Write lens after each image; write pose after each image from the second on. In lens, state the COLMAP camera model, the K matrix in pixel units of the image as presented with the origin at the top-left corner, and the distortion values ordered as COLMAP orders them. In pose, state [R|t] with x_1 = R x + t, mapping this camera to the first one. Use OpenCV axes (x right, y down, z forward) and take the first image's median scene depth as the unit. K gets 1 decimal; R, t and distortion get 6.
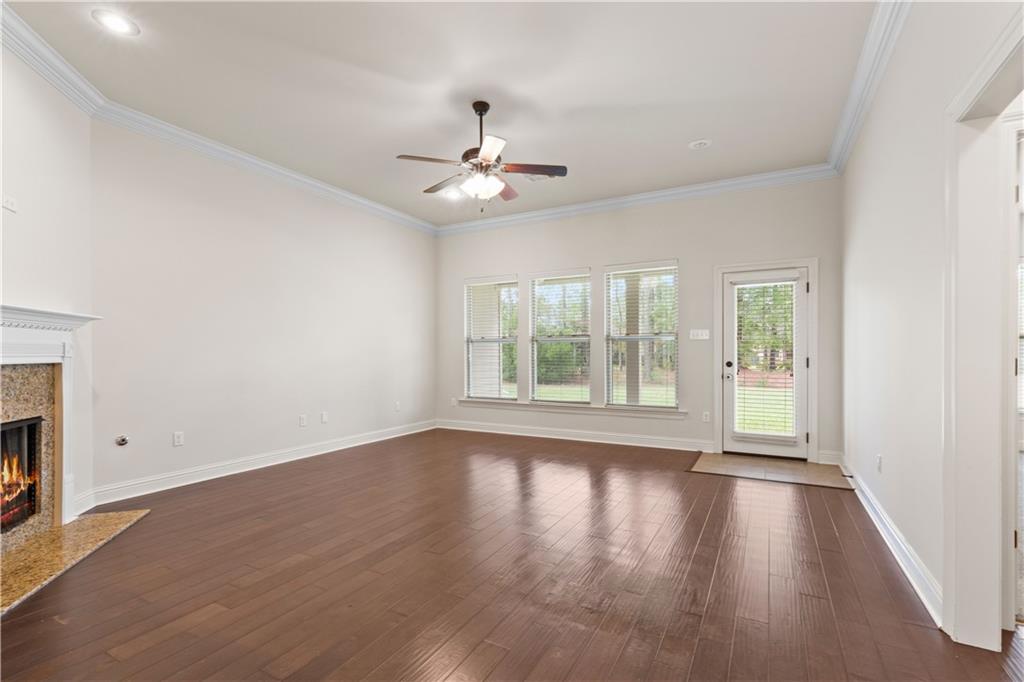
lens RADIAL K [[469.3, 0, 513.2], [0, 469.3, 358.0], [0, 0, 1]] dist [0.002512, 0.000154]
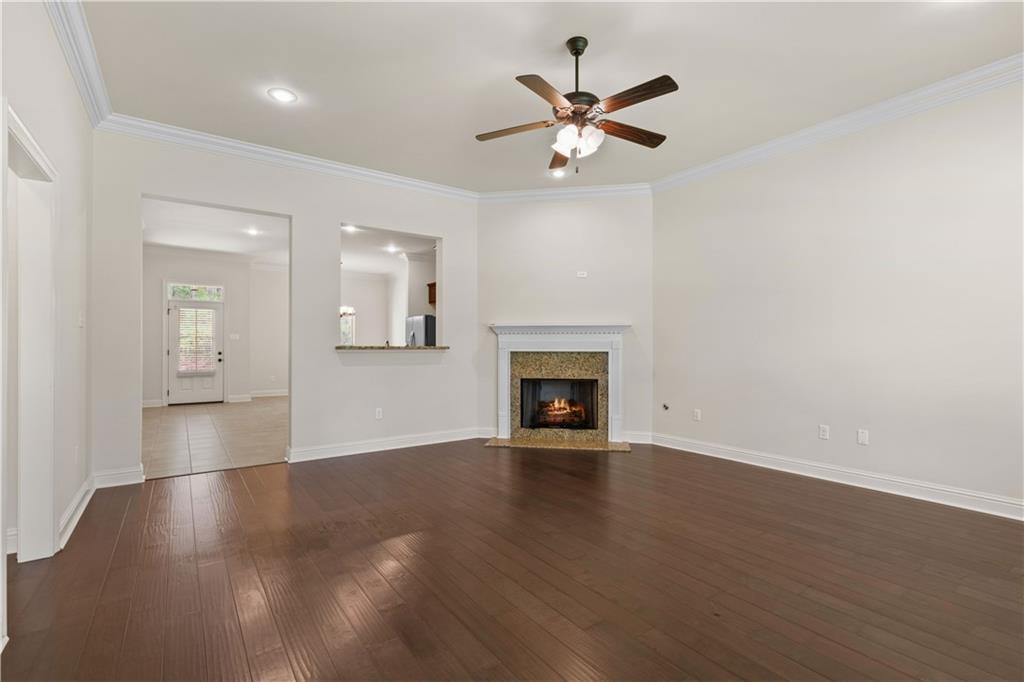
lens RADIAL K [[469.3, 0, 511.2], [0, 469.3, 342.7], [0, 0, 1]] dist [0.002512, 0.000154]
pose [[-0.441522, -0.005135, -0.897236, 0.857265], [-0.010671, 0.999943, -0.000471, -0.020518], [0.897187, 0.009366, -0.441552, 1.501695]]
